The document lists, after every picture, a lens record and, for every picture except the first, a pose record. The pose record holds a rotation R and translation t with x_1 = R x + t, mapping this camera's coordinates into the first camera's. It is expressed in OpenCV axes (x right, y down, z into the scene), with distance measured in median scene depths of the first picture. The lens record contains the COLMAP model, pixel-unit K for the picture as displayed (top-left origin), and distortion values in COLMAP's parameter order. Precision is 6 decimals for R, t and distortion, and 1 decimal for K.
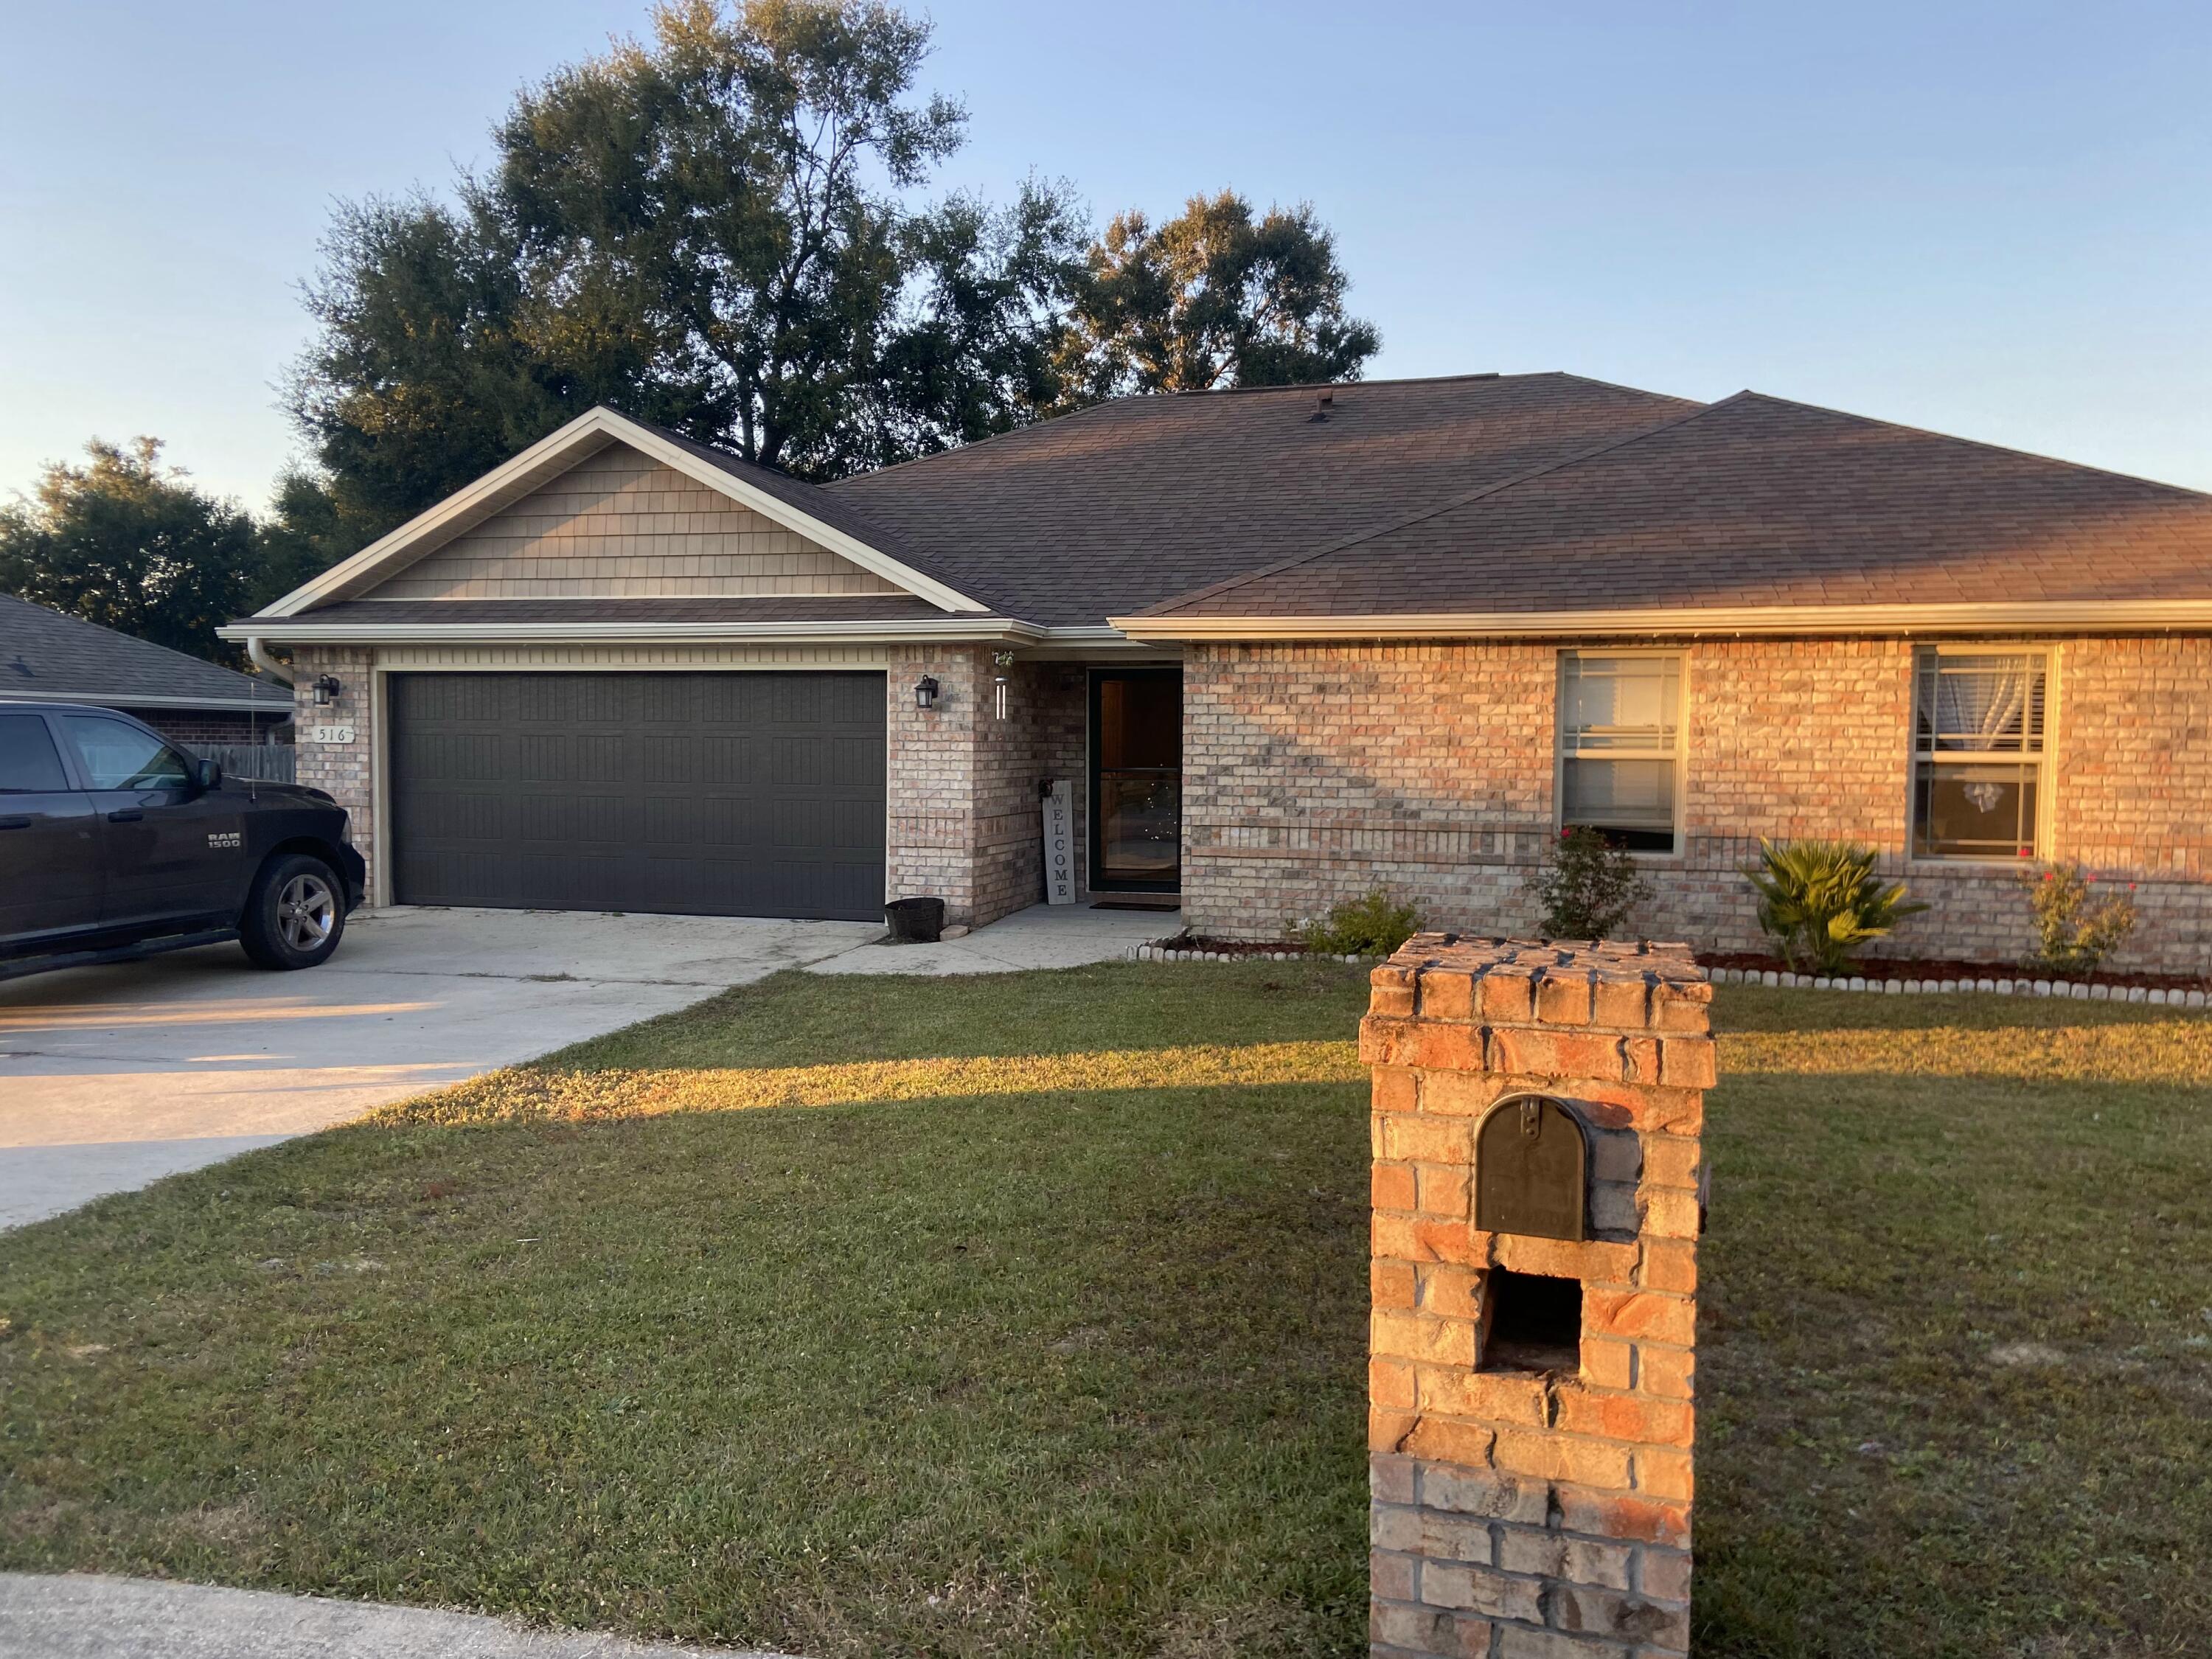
lens RADIAL K [[1660.5, 0, 1074.4], [0, 1660.5, 836.5], [0, 0, 1]] dist [0.122298, -0.153017]
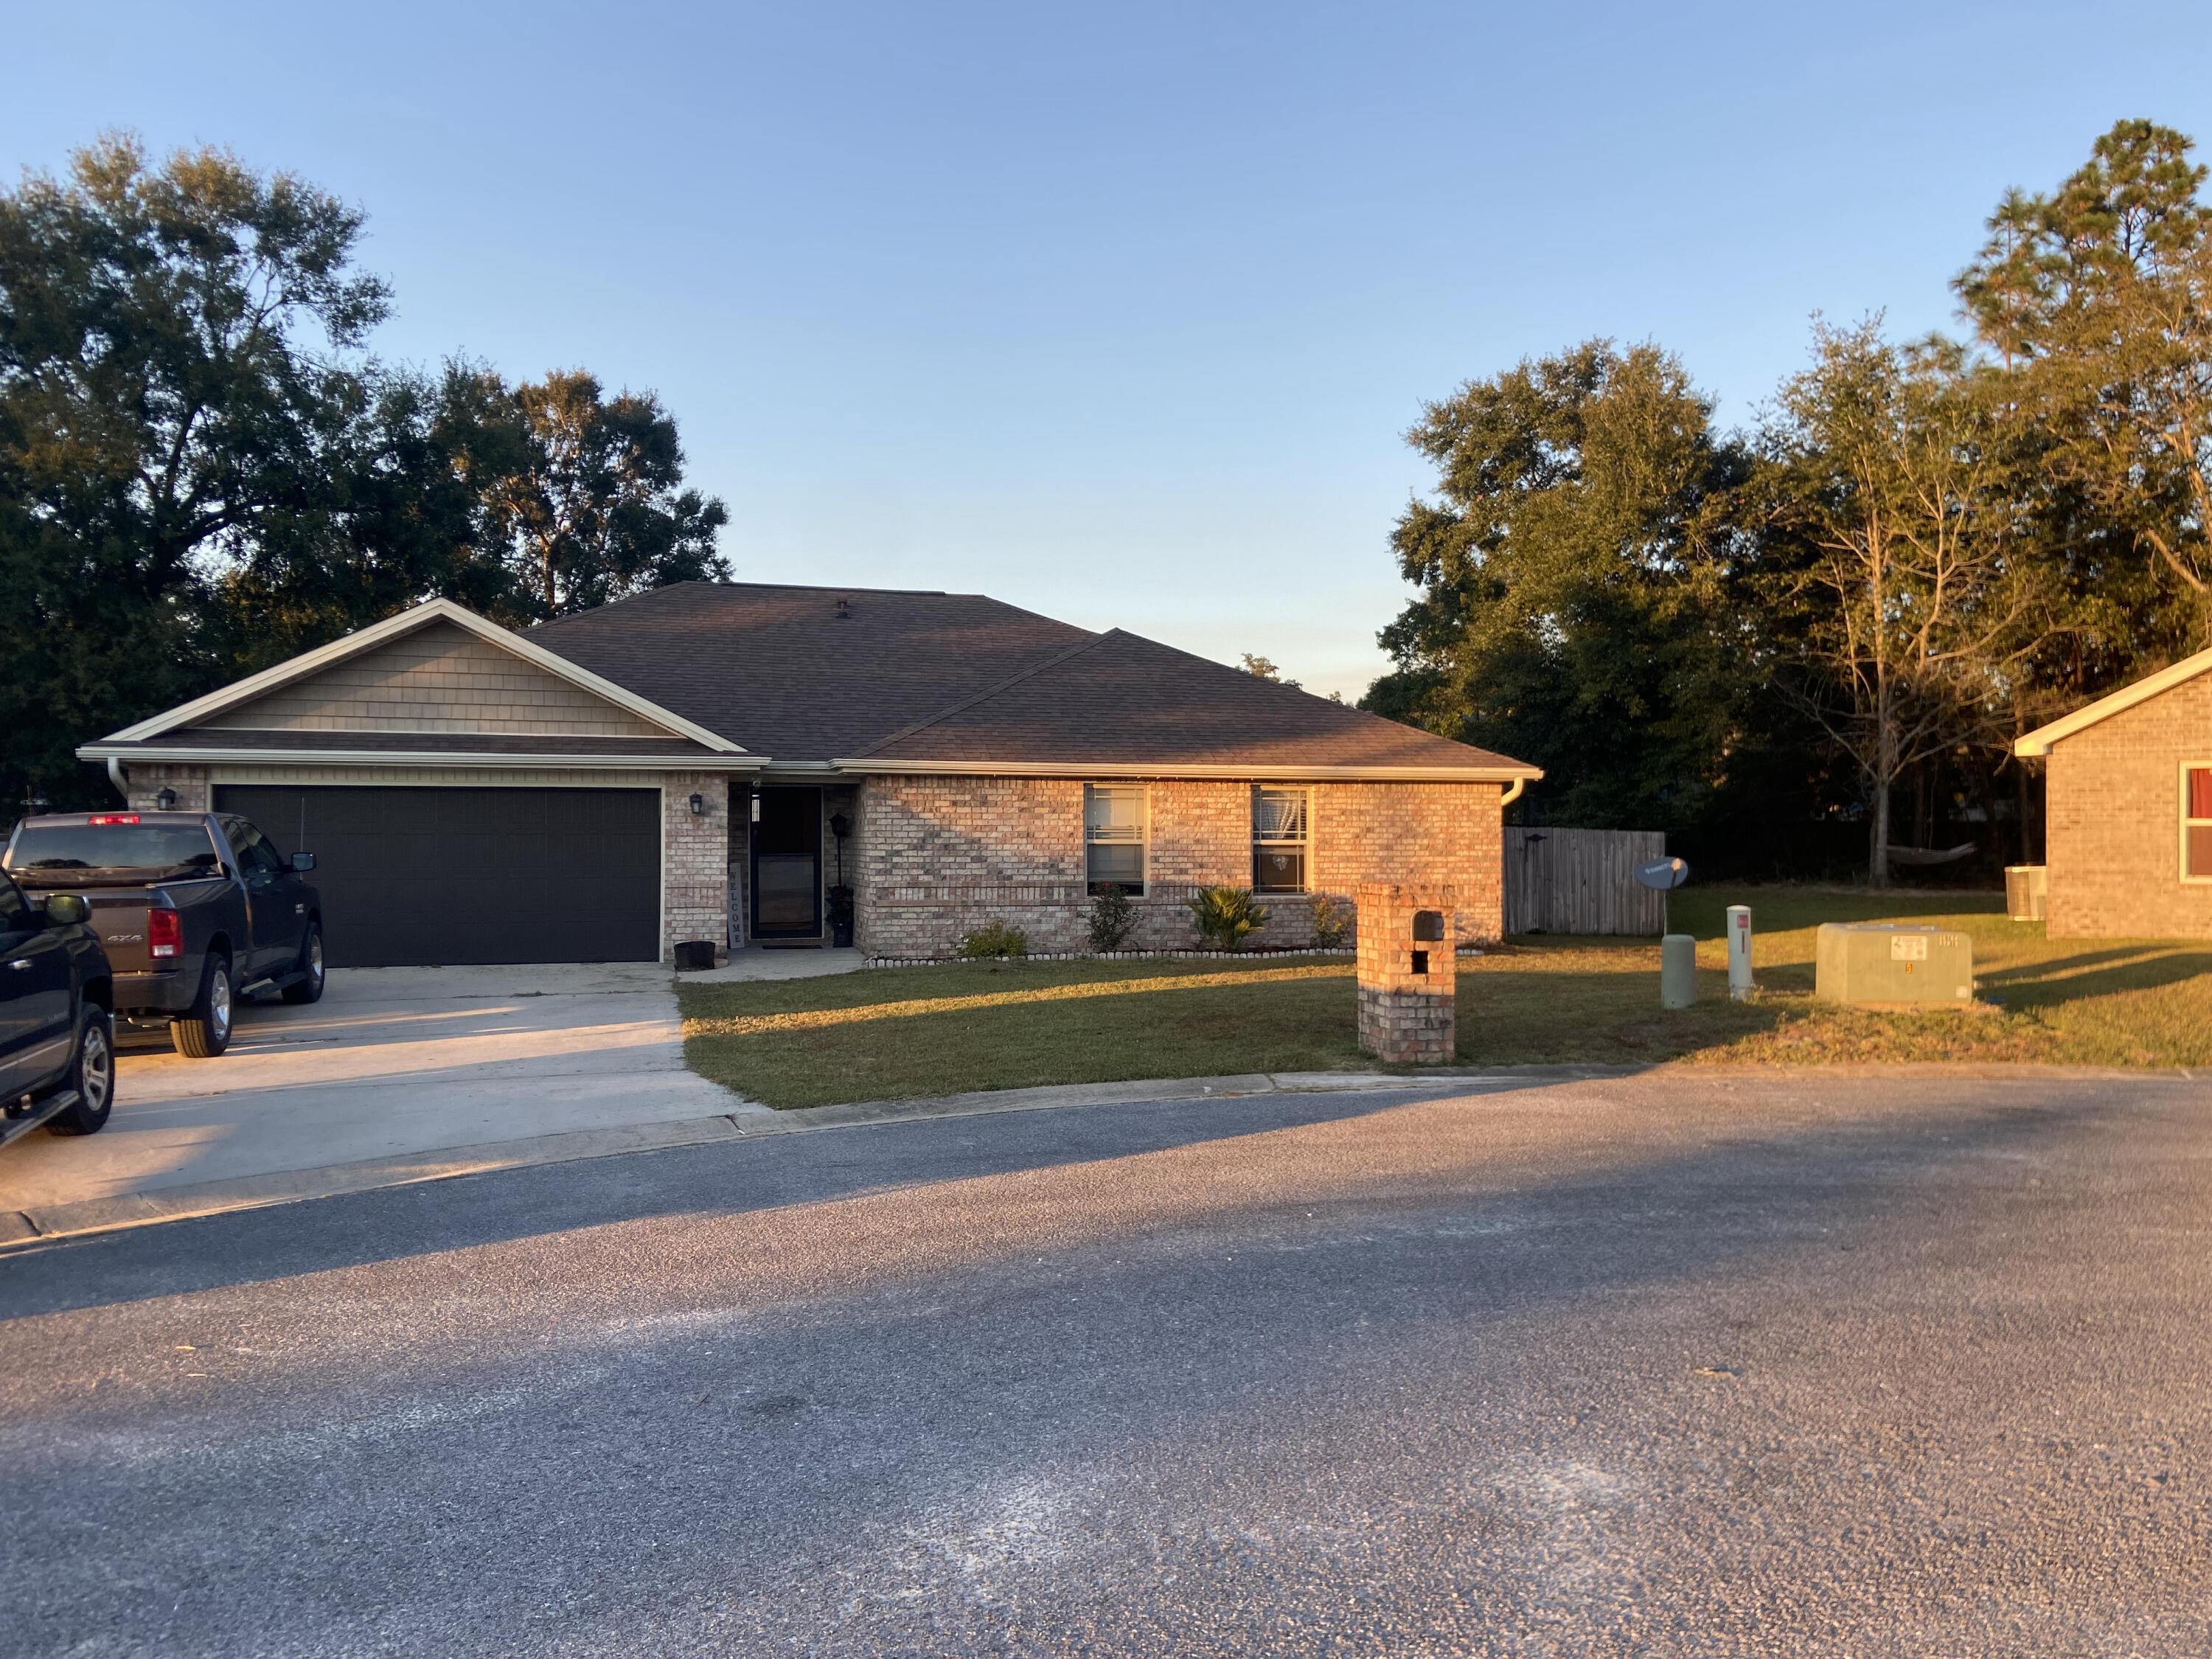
lens RADIAL K [[1651.5, 0, 1106.0], [0, 1651.5, 829.5], [0, 0, 1]] dist [0.119228, -0.158155]
pose [[0.861127, -0.002805, 0.508382, -0.567121], [0.034048, 0.998058, -0.052167, 0.029061], [-0.507248, 0.062232, 0.859550, -0.502921]]
